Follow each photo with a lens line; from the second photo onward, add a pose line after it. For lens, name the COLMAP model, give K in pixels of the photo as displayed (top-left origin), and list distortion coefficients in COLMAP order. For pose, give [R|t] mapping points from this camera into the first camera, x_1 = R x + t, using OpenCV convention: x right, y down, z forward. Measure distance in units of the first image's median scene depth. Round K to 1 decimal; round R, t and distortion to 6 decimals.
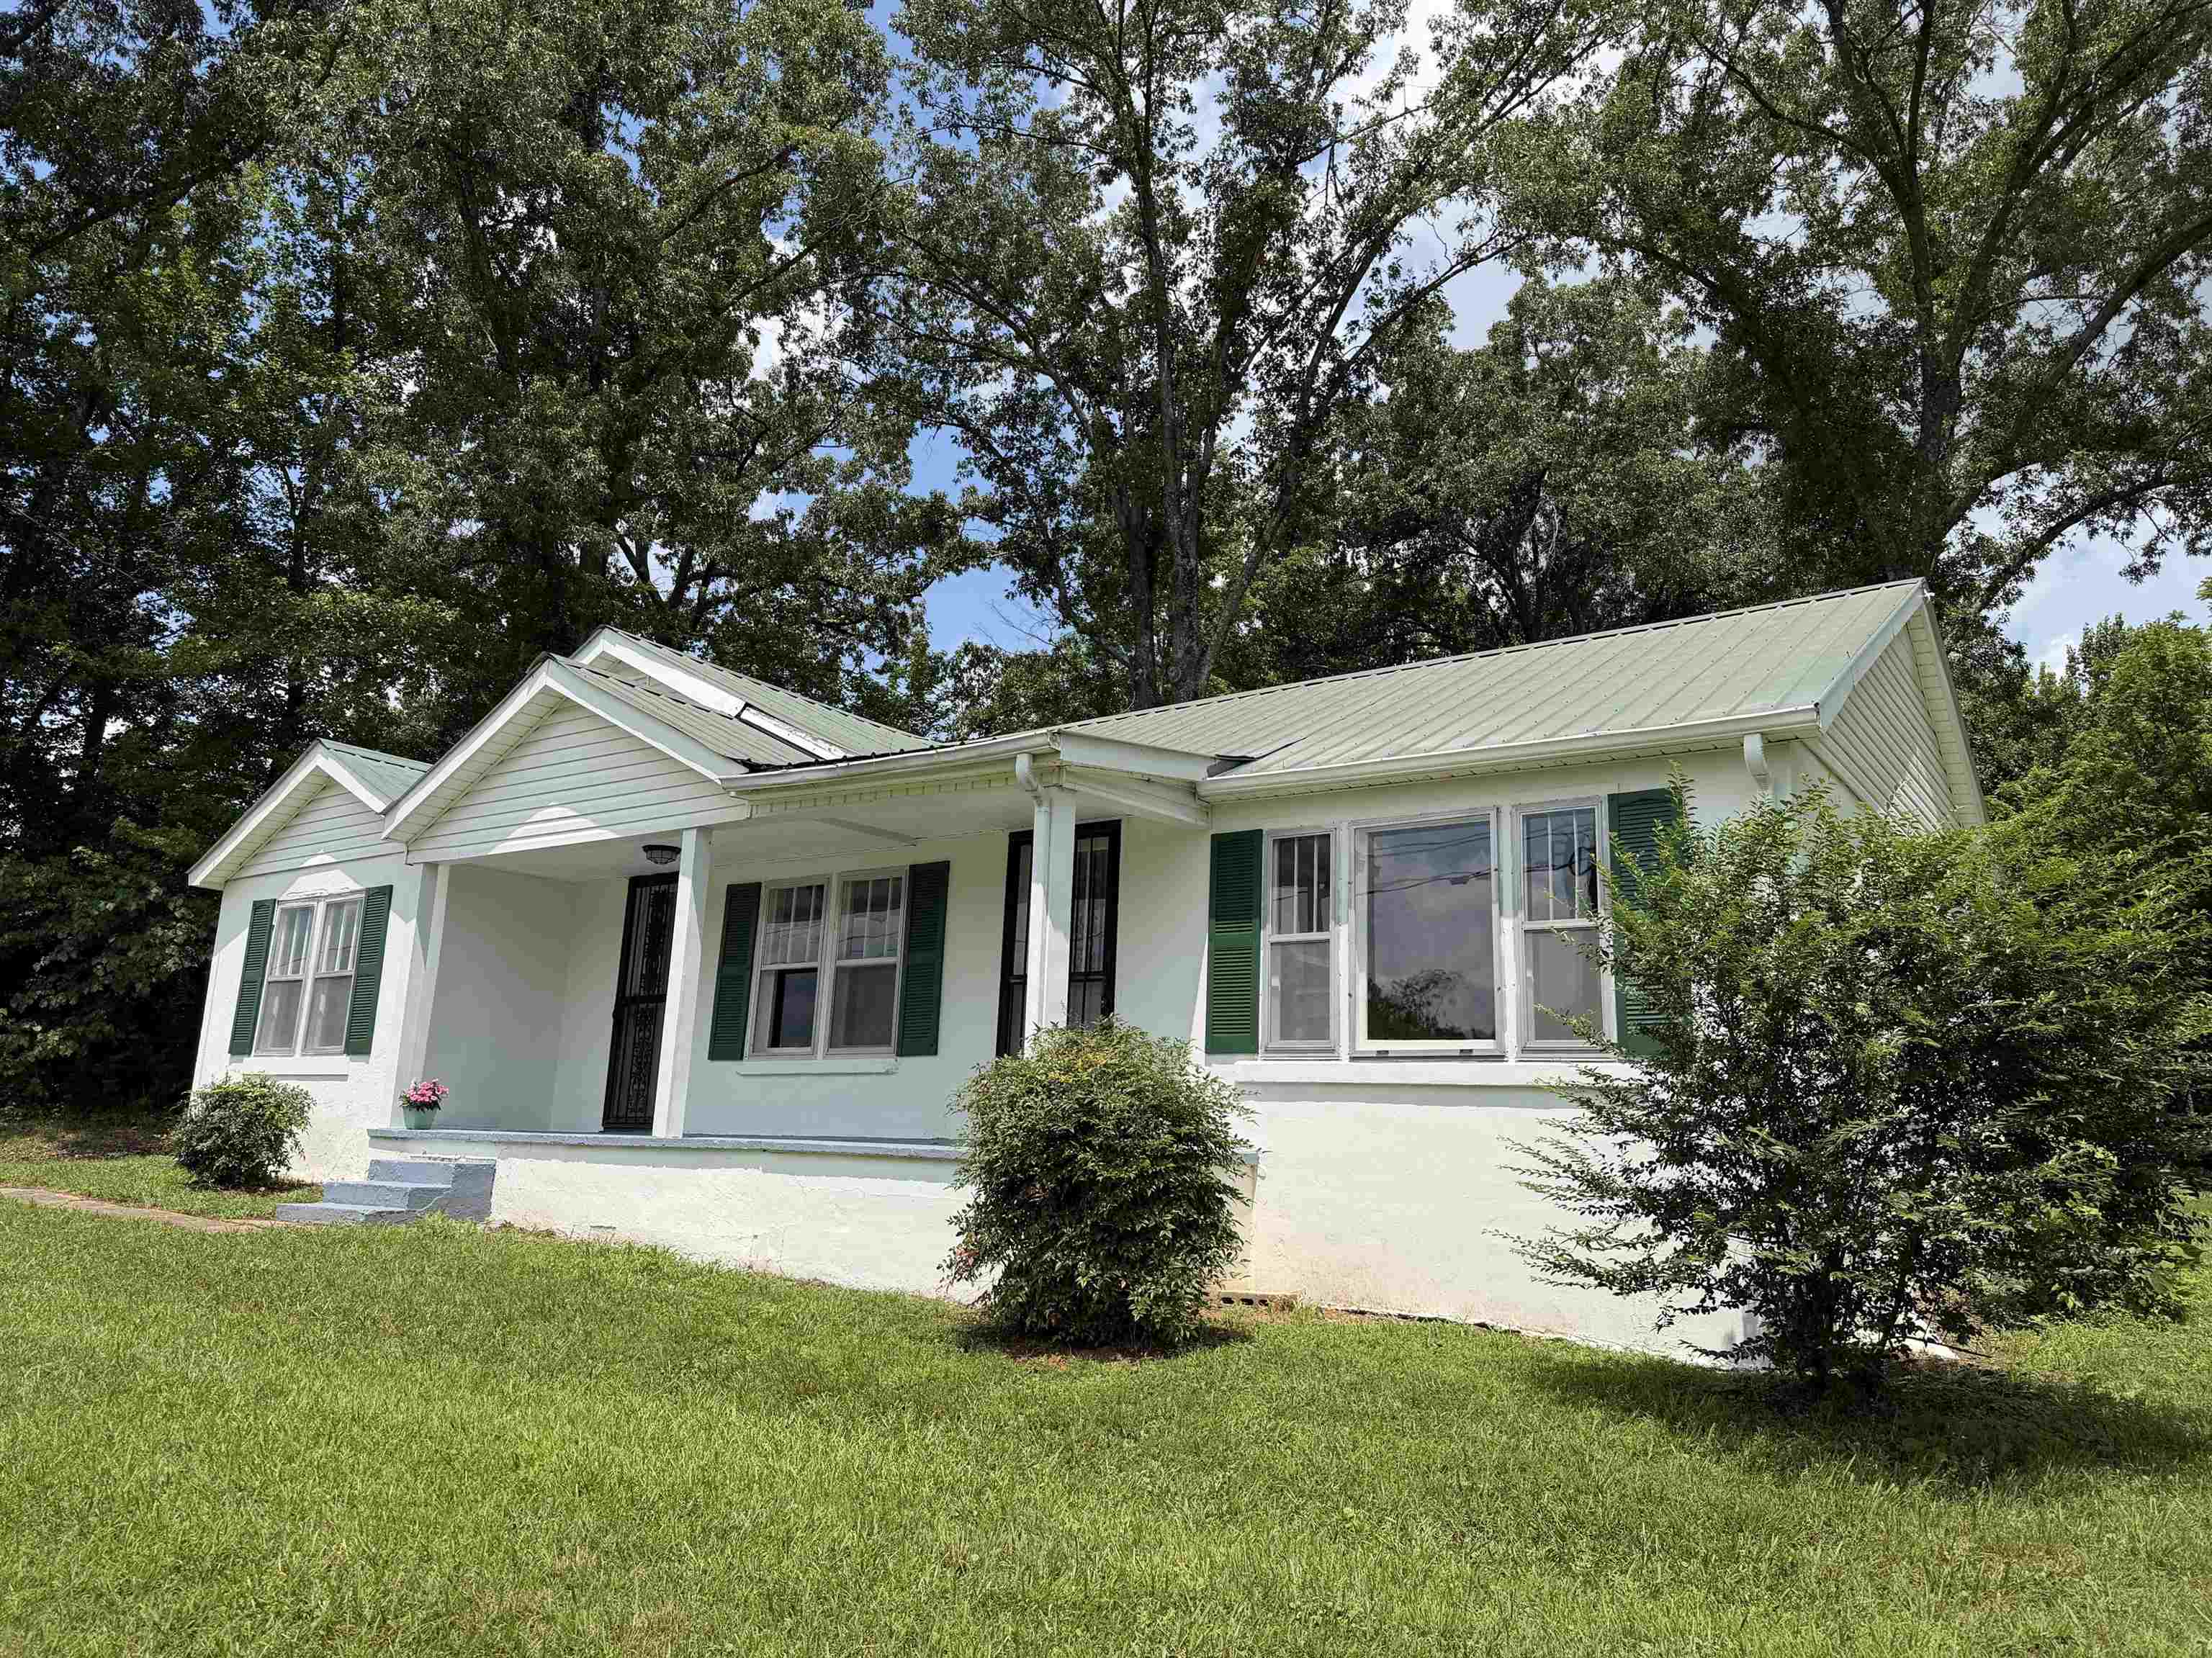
lens RADIAL K [[1555.4, 0, 1105.1], [0, 1555.4, 827.4], [0, 0, 1]] dist [0.063738, -0.081306]
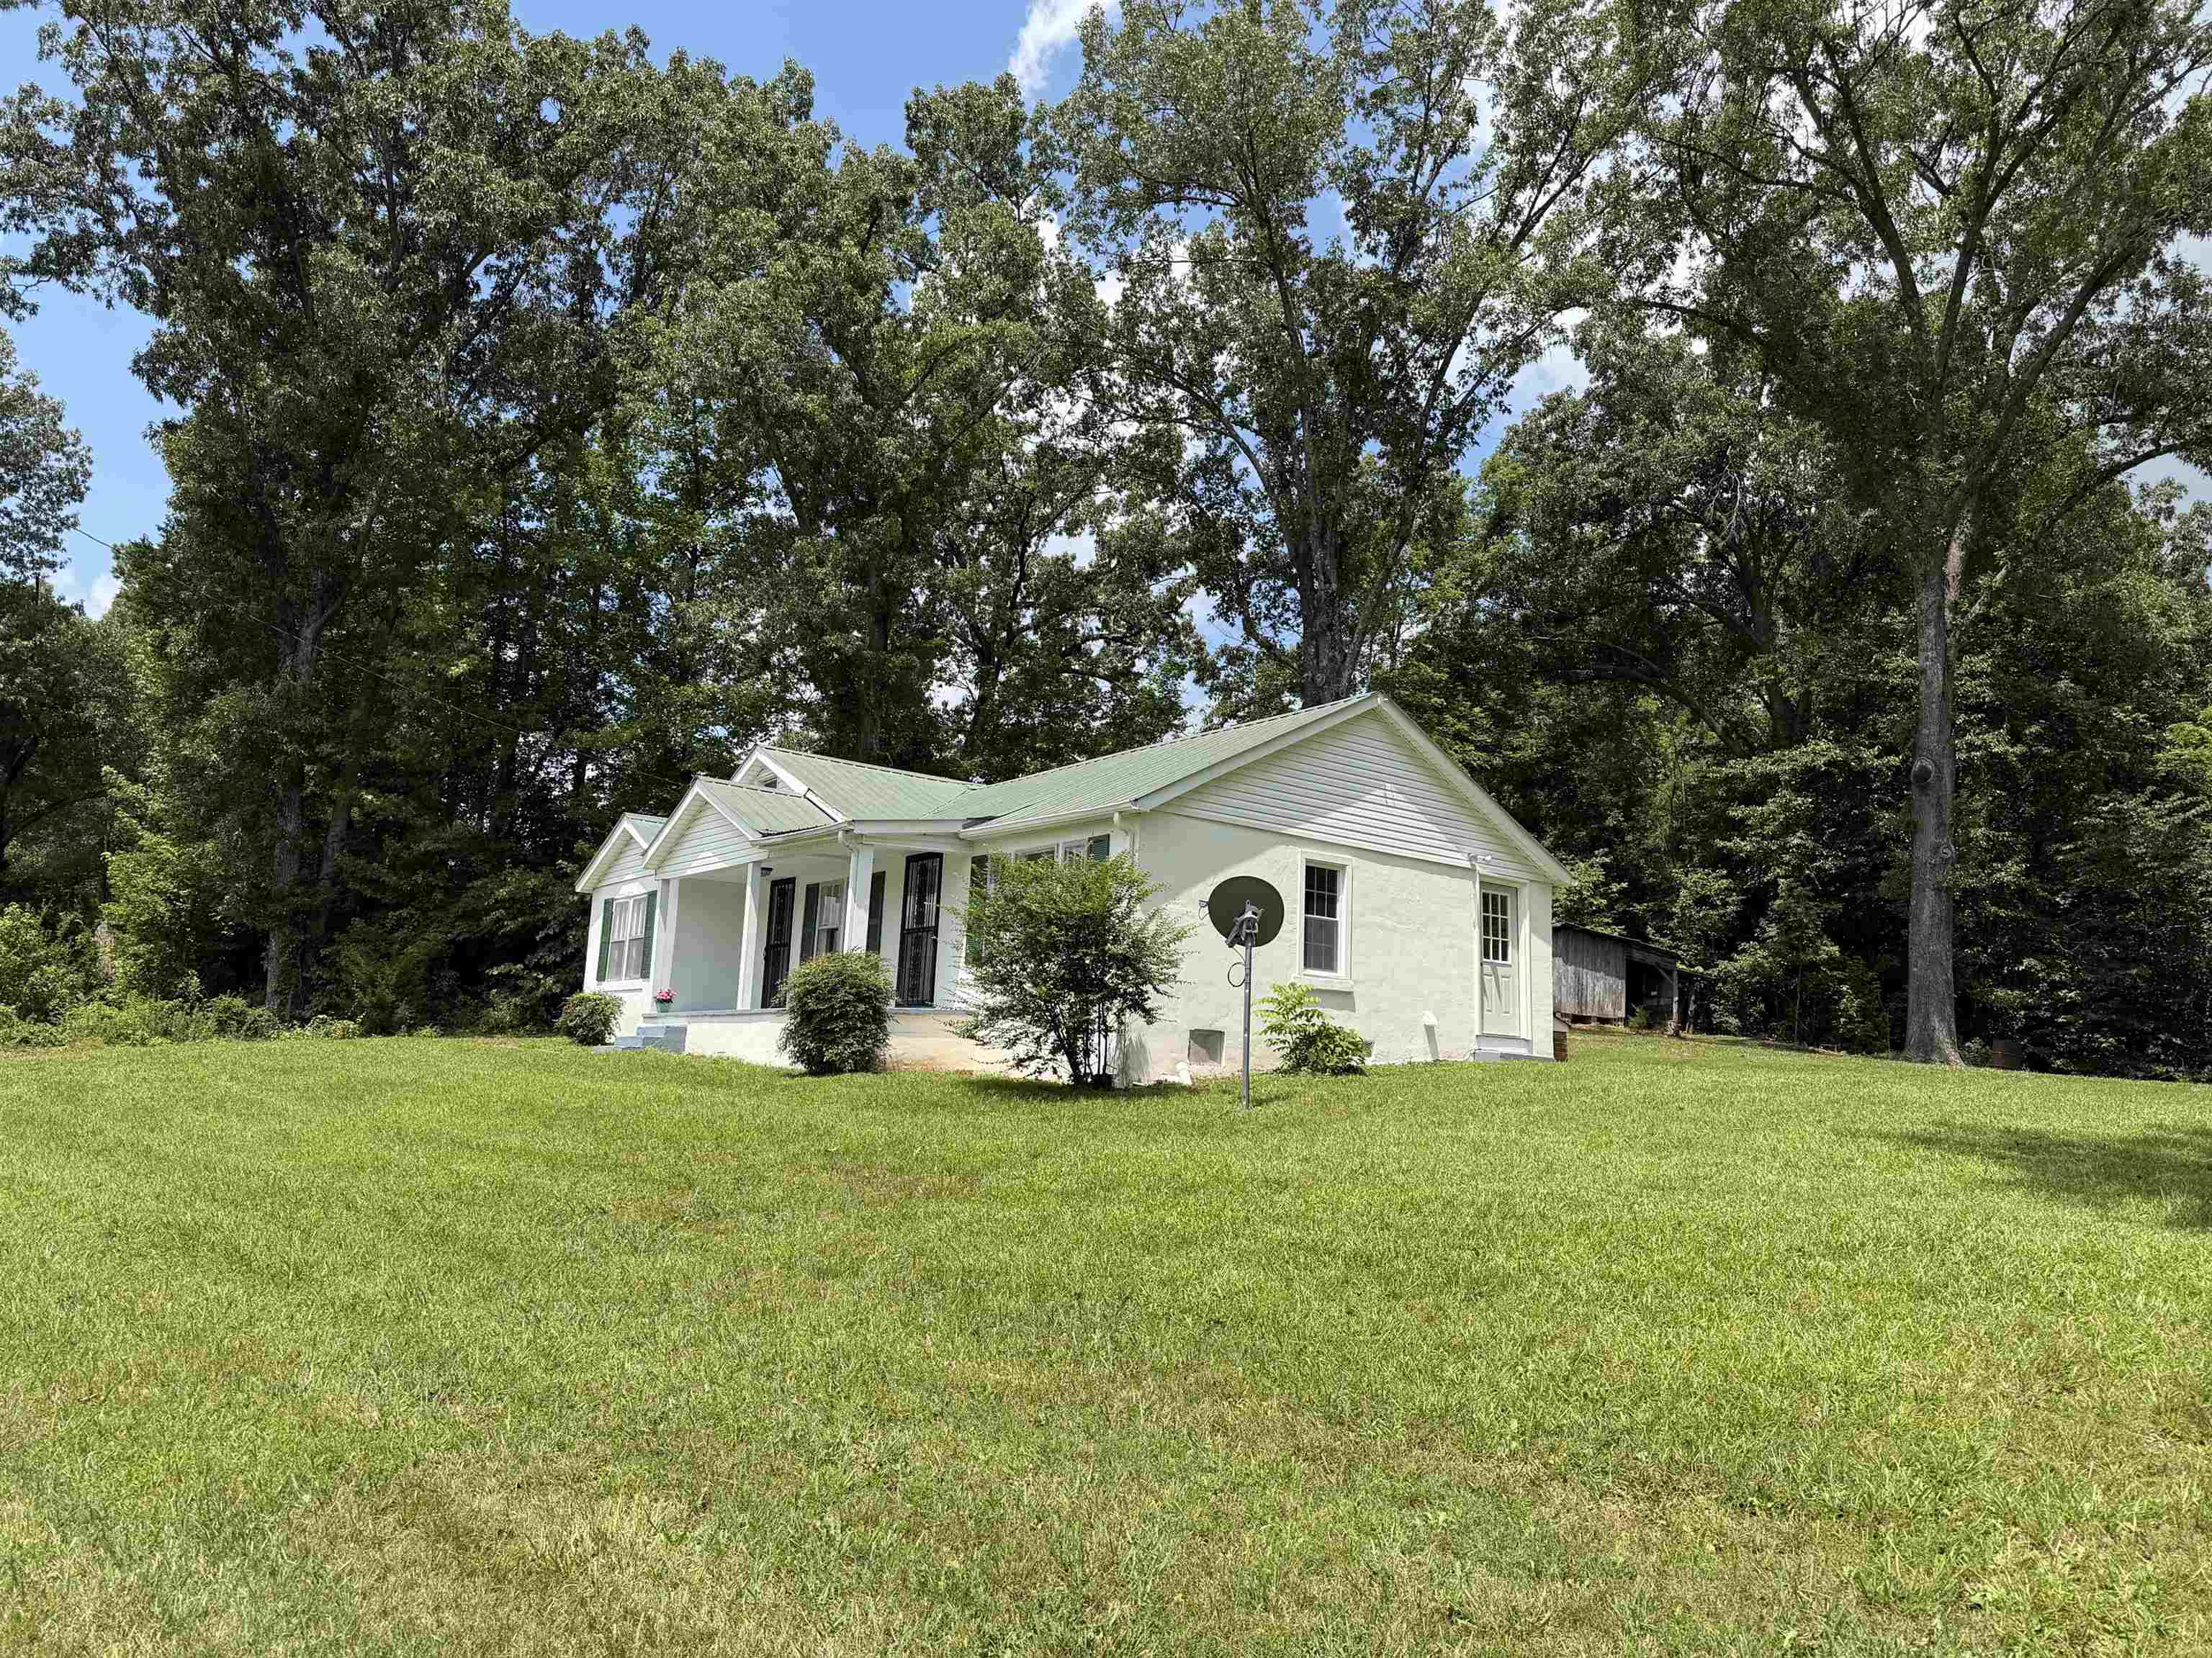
lens RADIAL K [[1555.4, 0, 1097.9], [0, 1555.4, 837.7], [0, 0, 1]] dist [0.063738, -0.081306]
pose [[0.956172, -0.047489, -0.288929, 0.593216], [0.058800, 0.997801, 0.030591, -0.052904], [0.286840, -0.046239, 0.956862, -0.647961]]
